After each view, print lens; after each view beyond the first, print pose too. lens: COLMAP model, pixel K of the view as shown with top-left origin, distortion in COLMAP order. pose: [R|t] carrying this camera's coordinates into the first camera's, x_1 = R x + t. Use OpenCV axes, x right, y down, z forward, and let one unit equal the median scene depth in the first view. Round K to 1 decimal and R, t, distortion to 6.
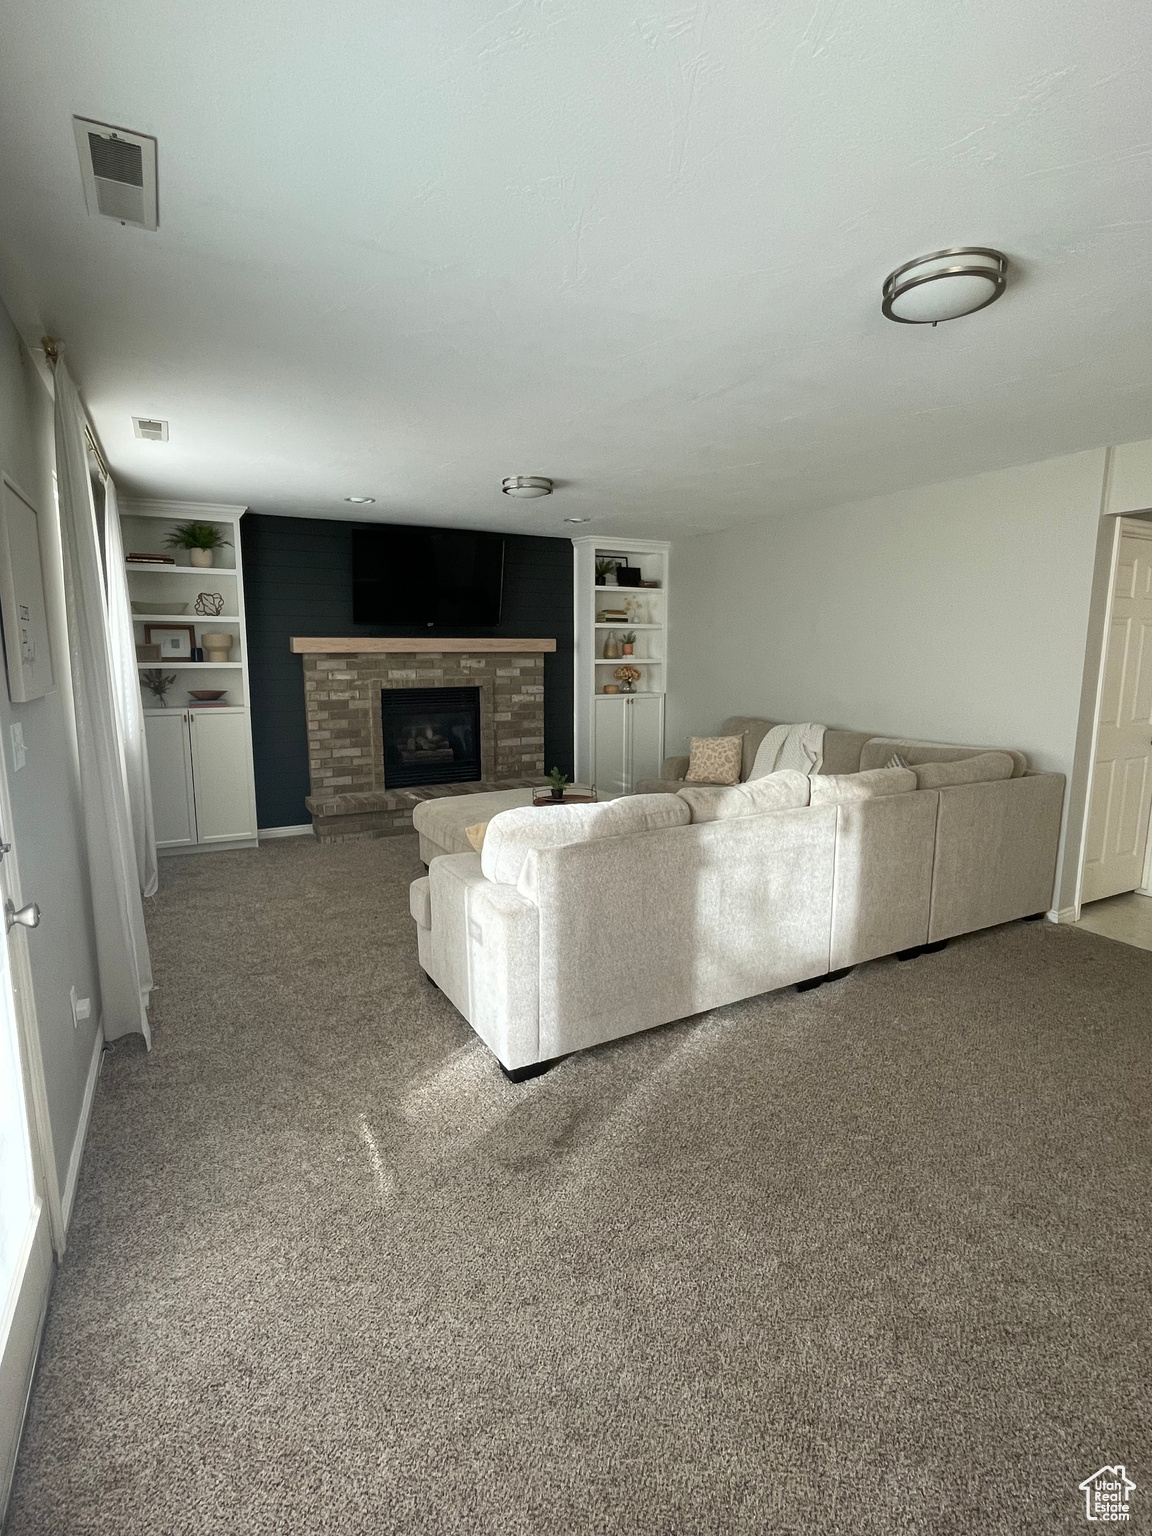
lens RADIAL K [[733.3, 0, 576.0], [0, 733.3, 768.0], [0, 0, 1]] dist [-0.001998, 0.000121]
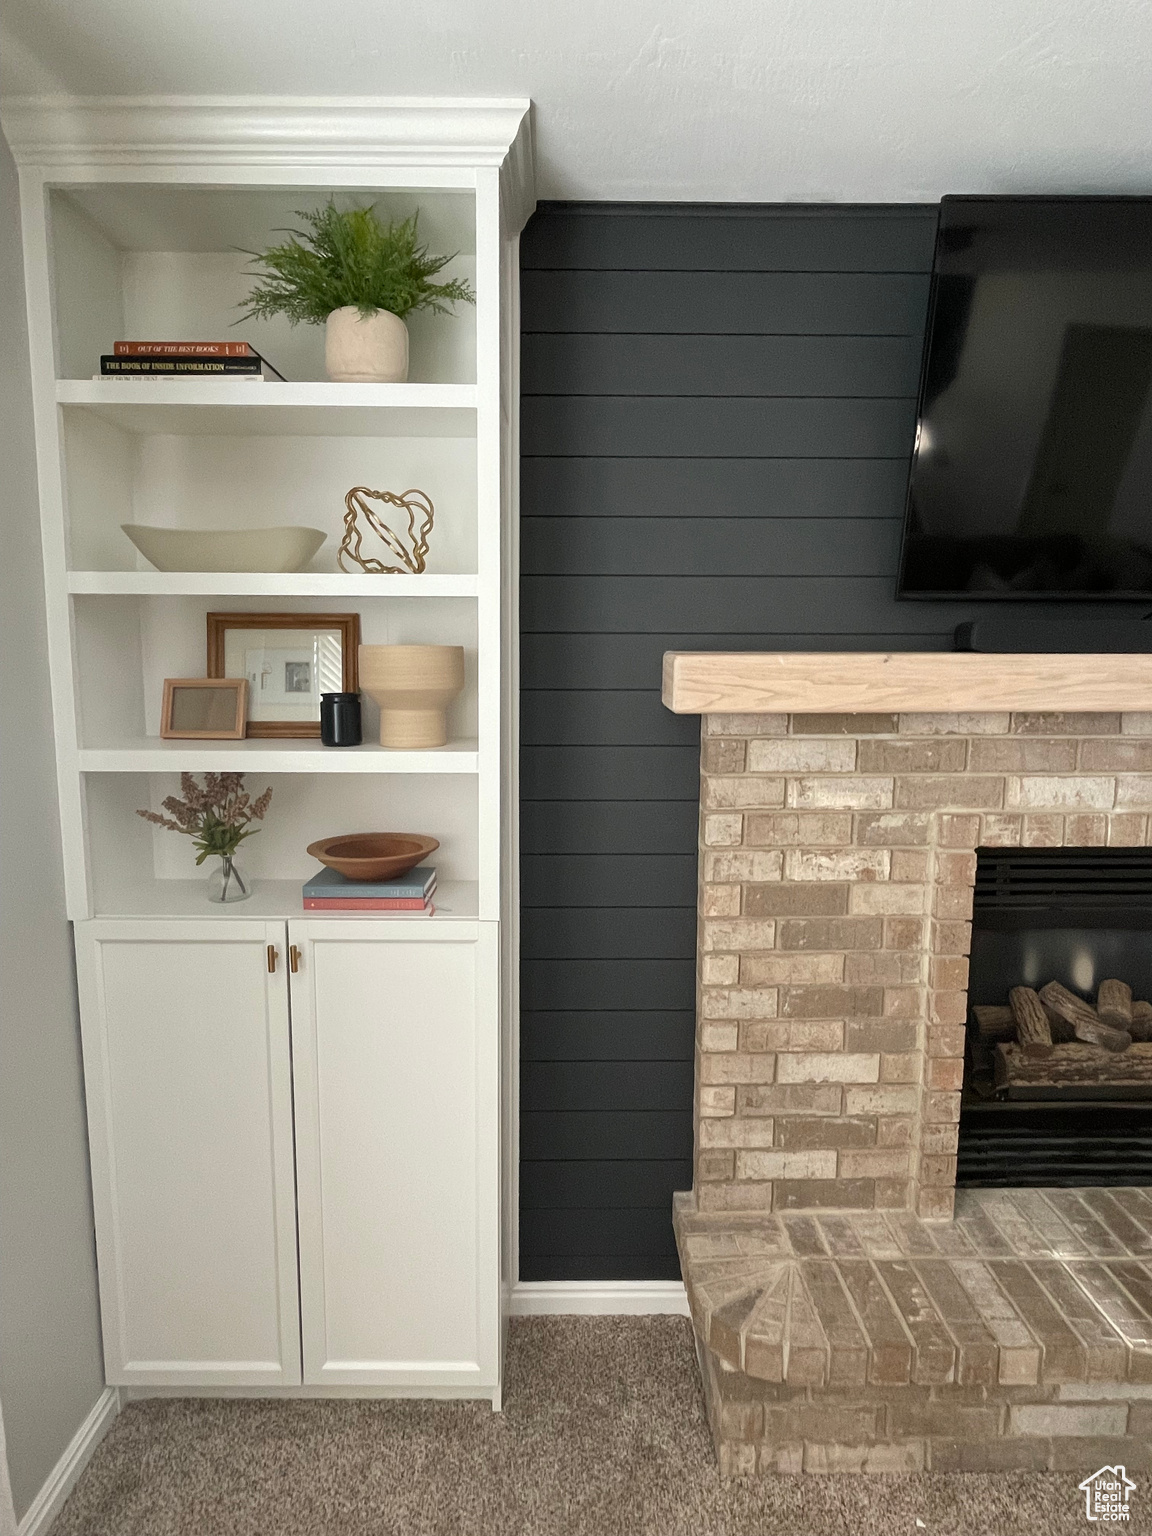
lens RADIAL K [[837.0, 0, 576.0], [0, 837.0, 768.0], [0, 0, 1]] dist [0.001245, 0.000375]
pose [[0.889193, 0.059447, -0.453654, -0.259495], [-0.074152, 0.997139, -0.014676, -0.121347], [0.451483, 0.046689, 0.891057, 0.668721]]
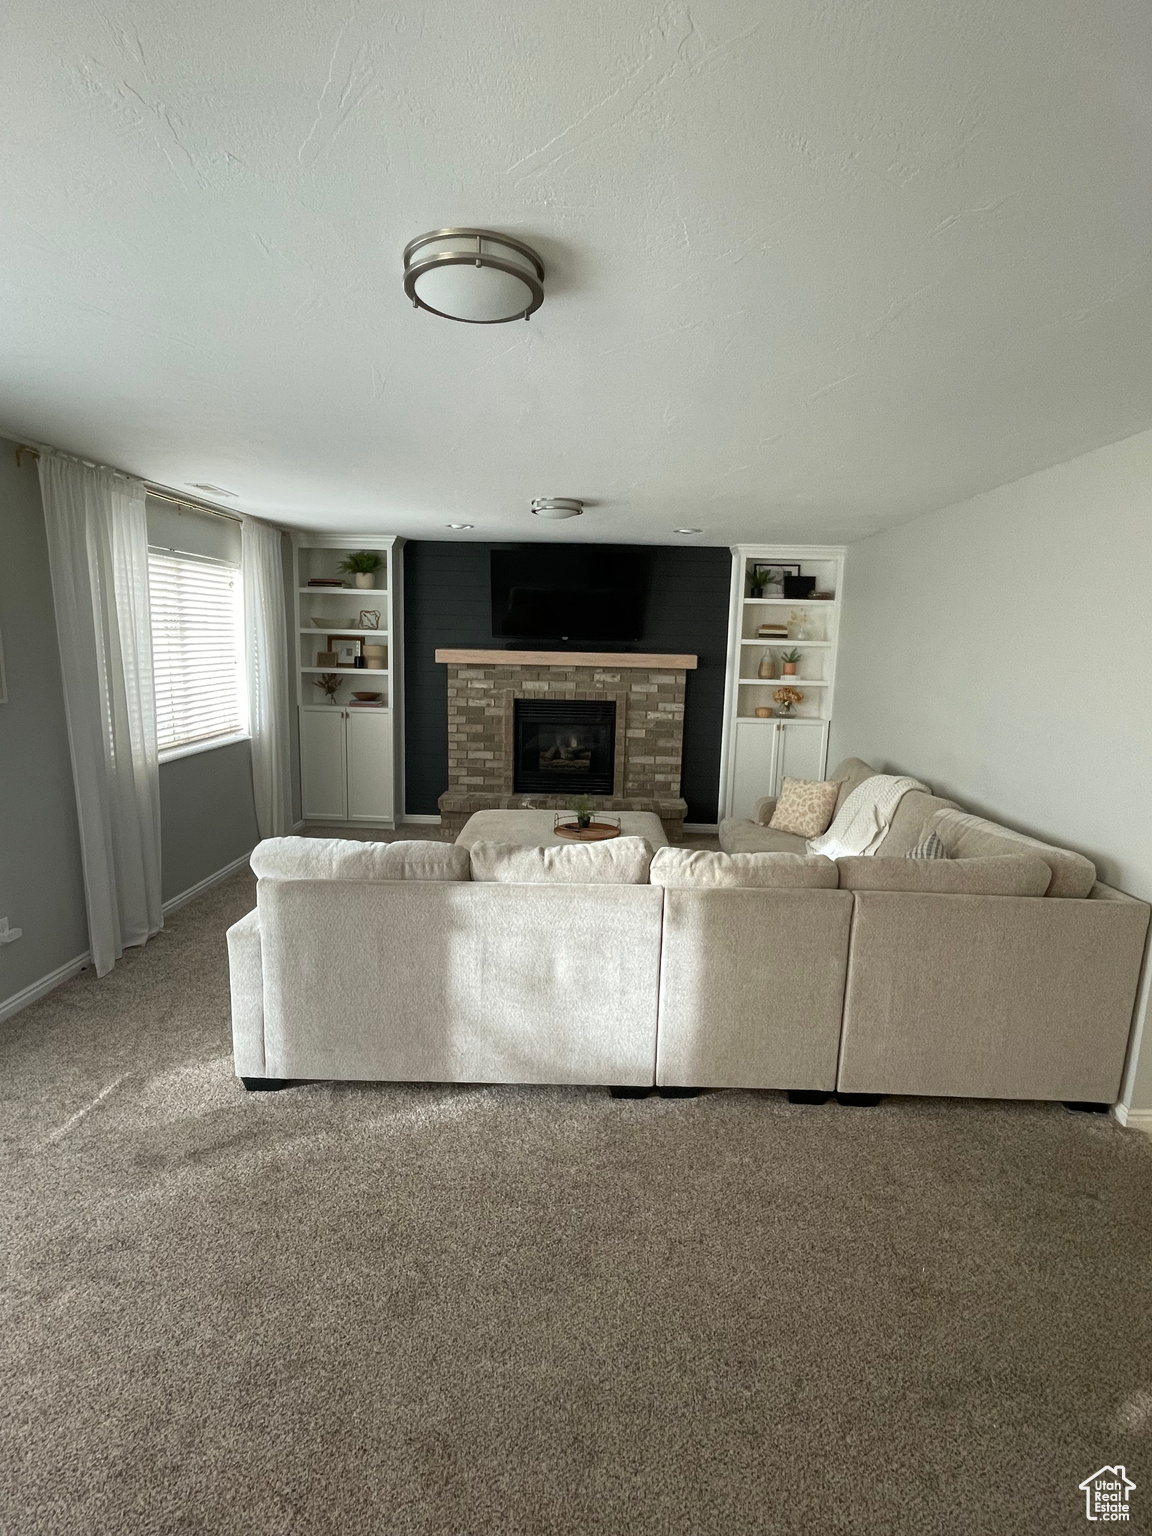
lens RADIAL K [[733.3, 0, 576.0], [0, 733.3, 768.0], [0, 0, 1]] dist [-0.001998, 0.000121]
pose [[0.869258, 0.106507, -0.482749, 0.335687], [-0.103246, 0.994094, 0.033414, -0.052724], [0.483457, 0.020797, 0.875121, 0.116739]]
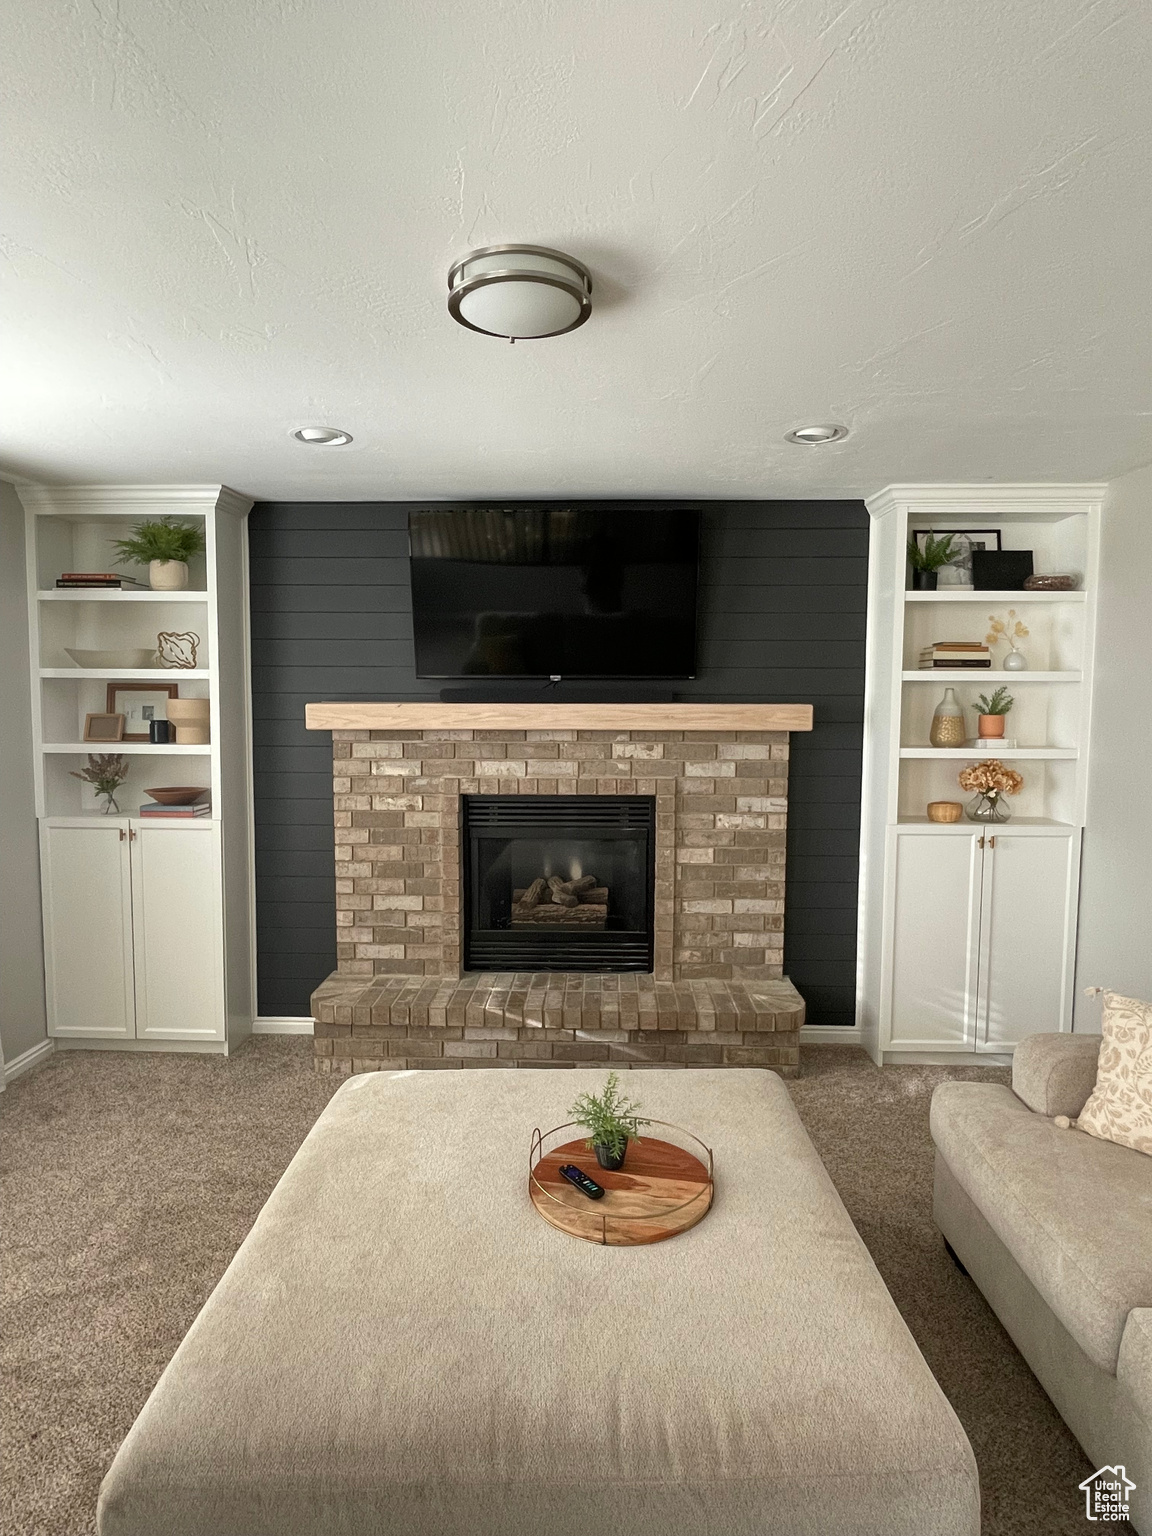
lens RADIAL K [[837.0, 0, 576.0], [0, 837.0, 768.0], [0, 0, 1]] dist [0.001245, 0.000375]
pose [[0.869673, 0.043675, -0.491692, 0.120501], [-0.082629, 0.994904, -0.057776, -0.098496], [0.486663, 0.090874, 0.868851, 0.492561]]
